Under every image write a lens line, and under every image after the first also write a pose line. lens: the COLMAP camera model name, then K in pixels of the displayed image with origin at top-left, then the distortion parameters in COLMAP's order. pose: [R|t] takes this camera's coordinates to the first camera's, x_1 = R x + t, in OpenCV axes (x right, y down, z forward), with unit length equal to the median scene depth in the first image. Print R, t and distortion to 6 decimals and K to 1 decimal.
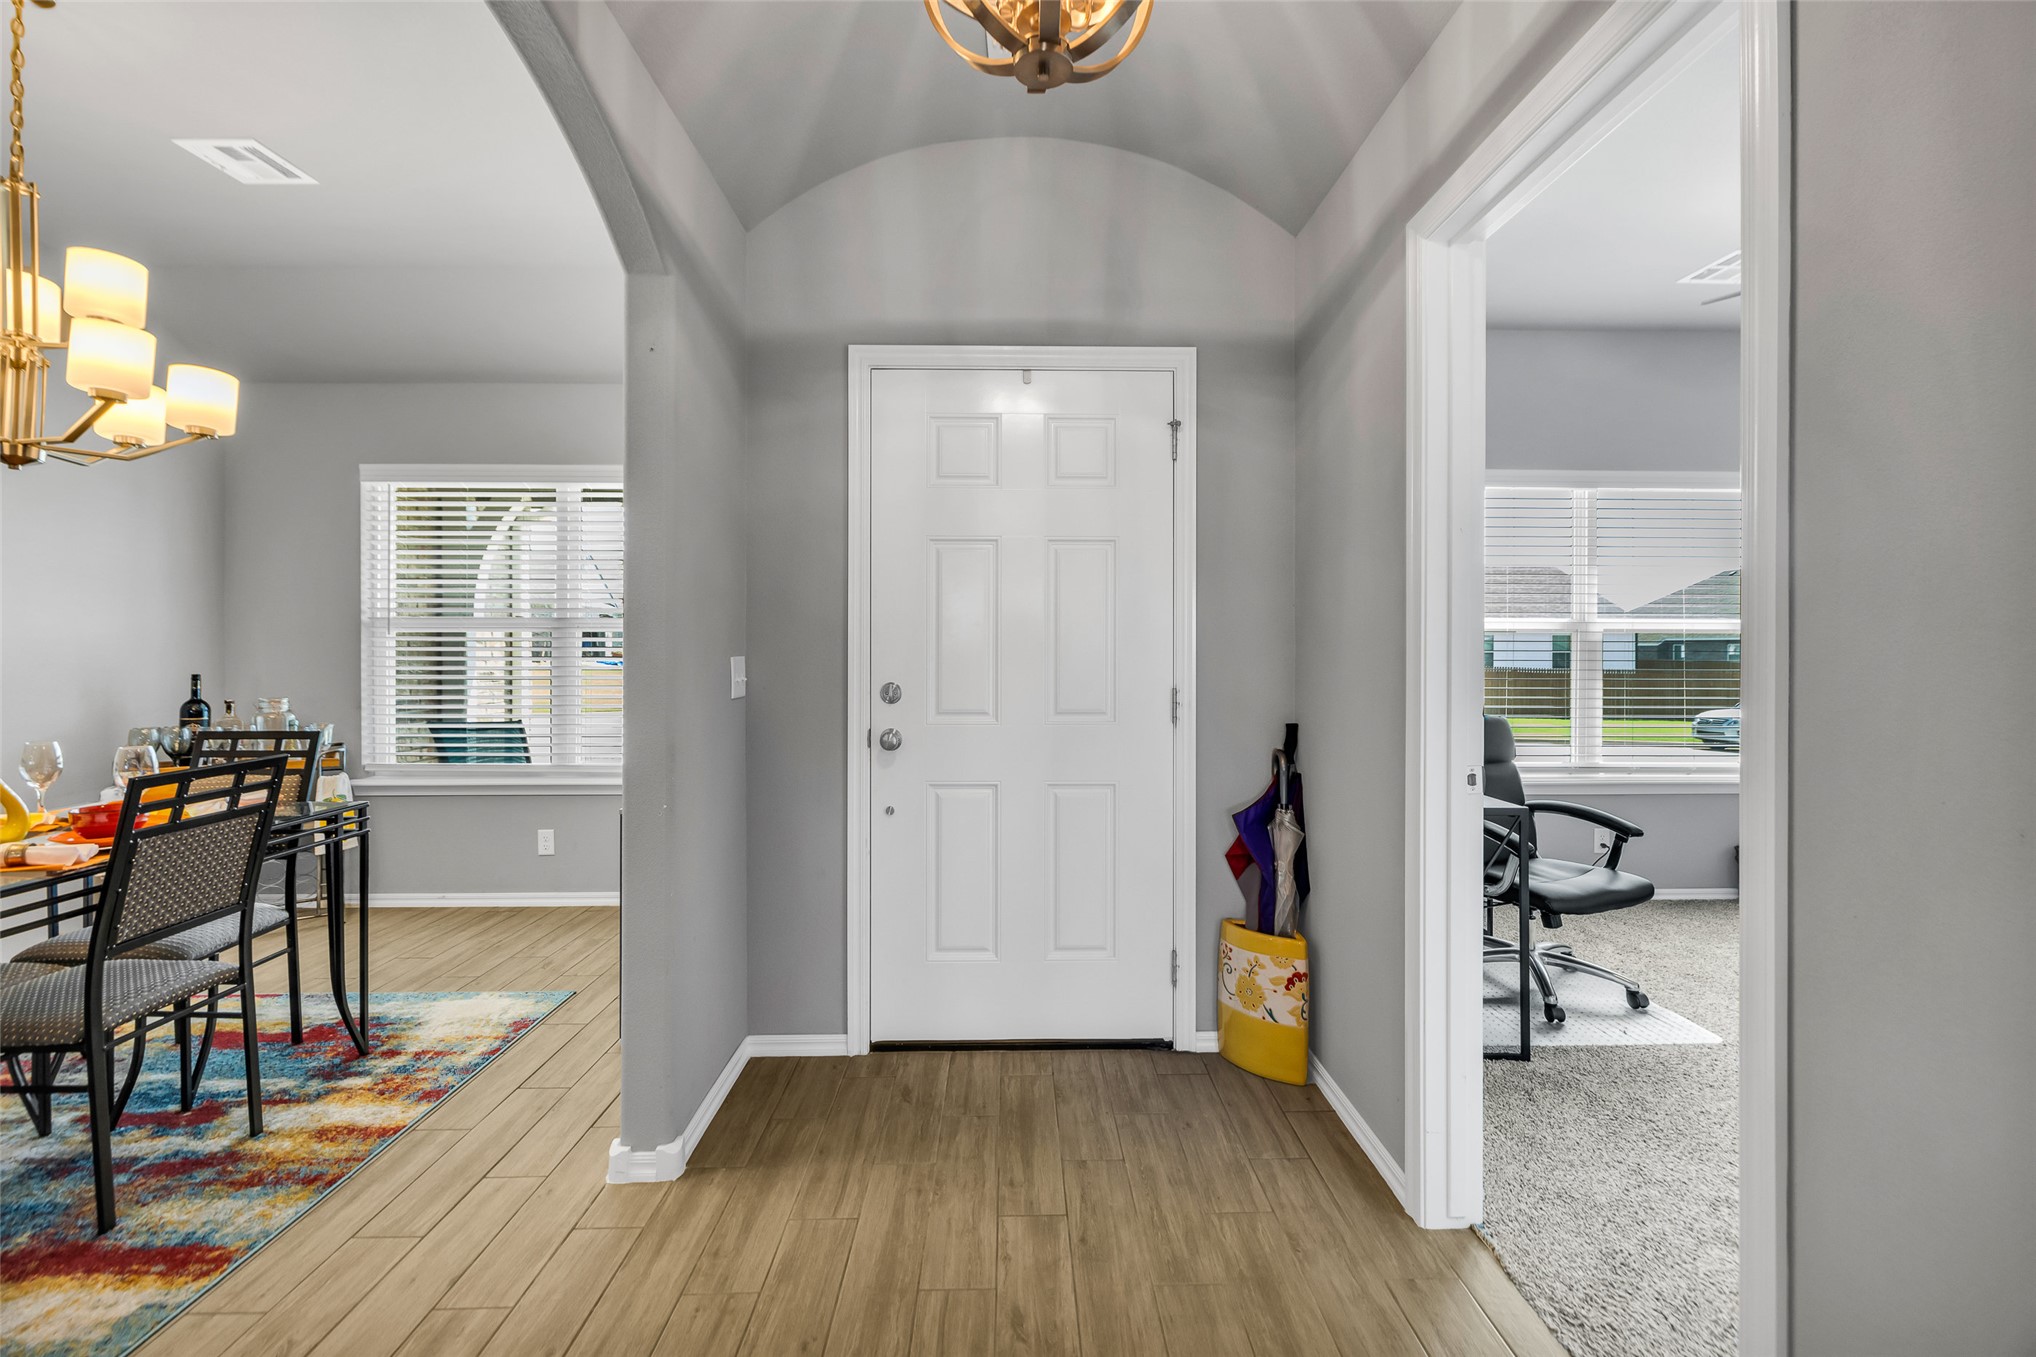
lens RADIAL K [[857.3, 0, 1008.0], [0, 857.3, 668.3], [0, 0, 1]] dist [-0.003662, 0.000930]
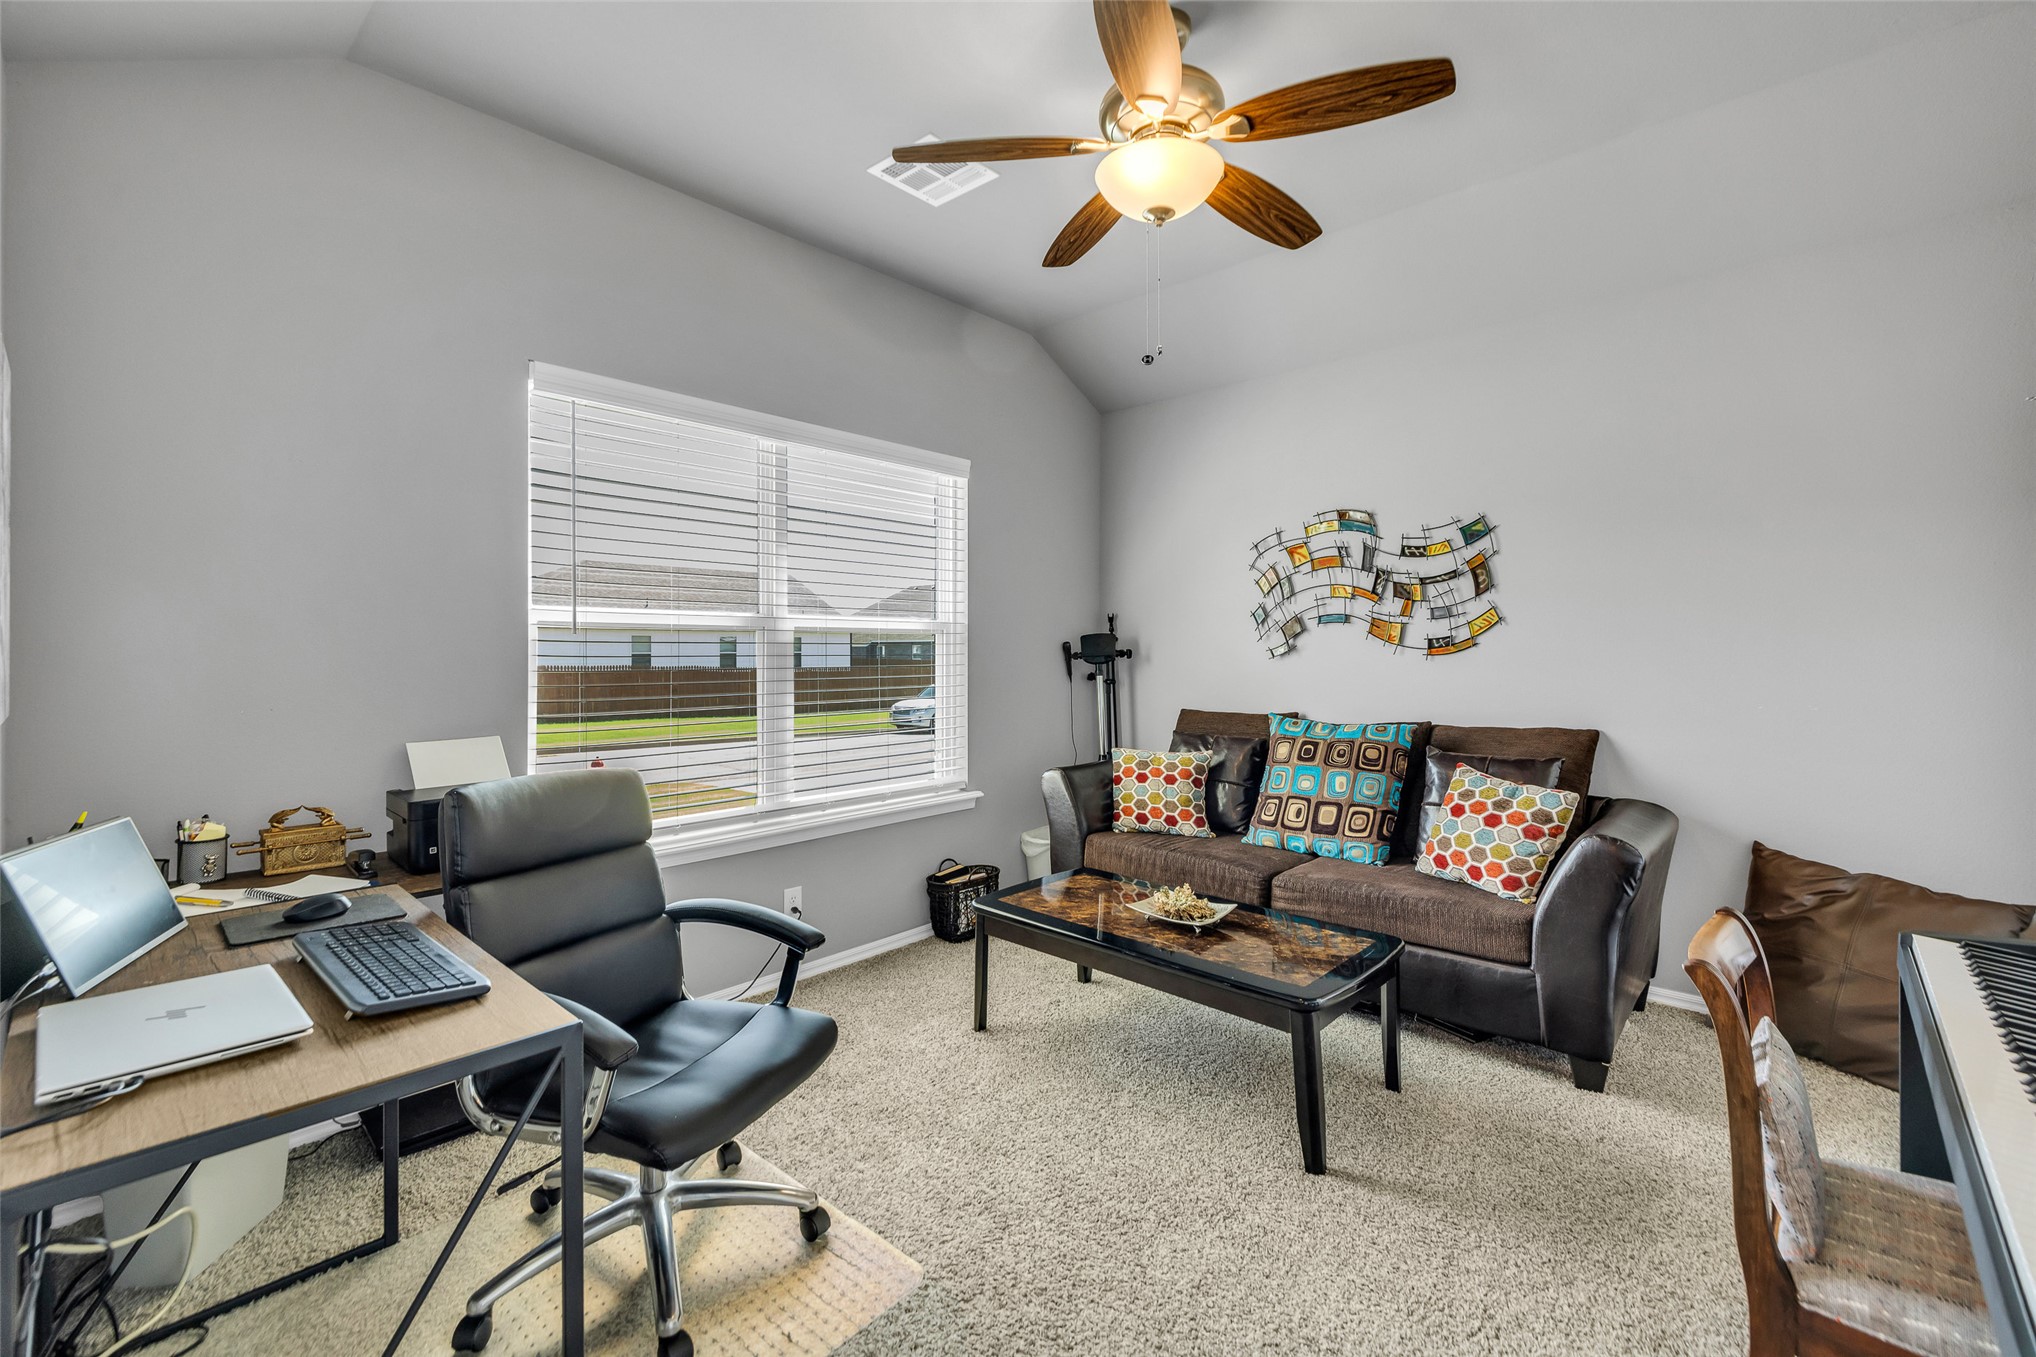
lens RADIAL K [[857.3, 0, 1003.6], [0, 857.3, 688.6], [0, 0, 1]] dist [-0.003662, 0.000930]
pose [[0.691674, -0.020404, 0.721921, 0.365562], [-0.000752, 0.999580, 0.028973, -0.017486], [-0.722209, -0.020582, 0.691368, 0.449411]]
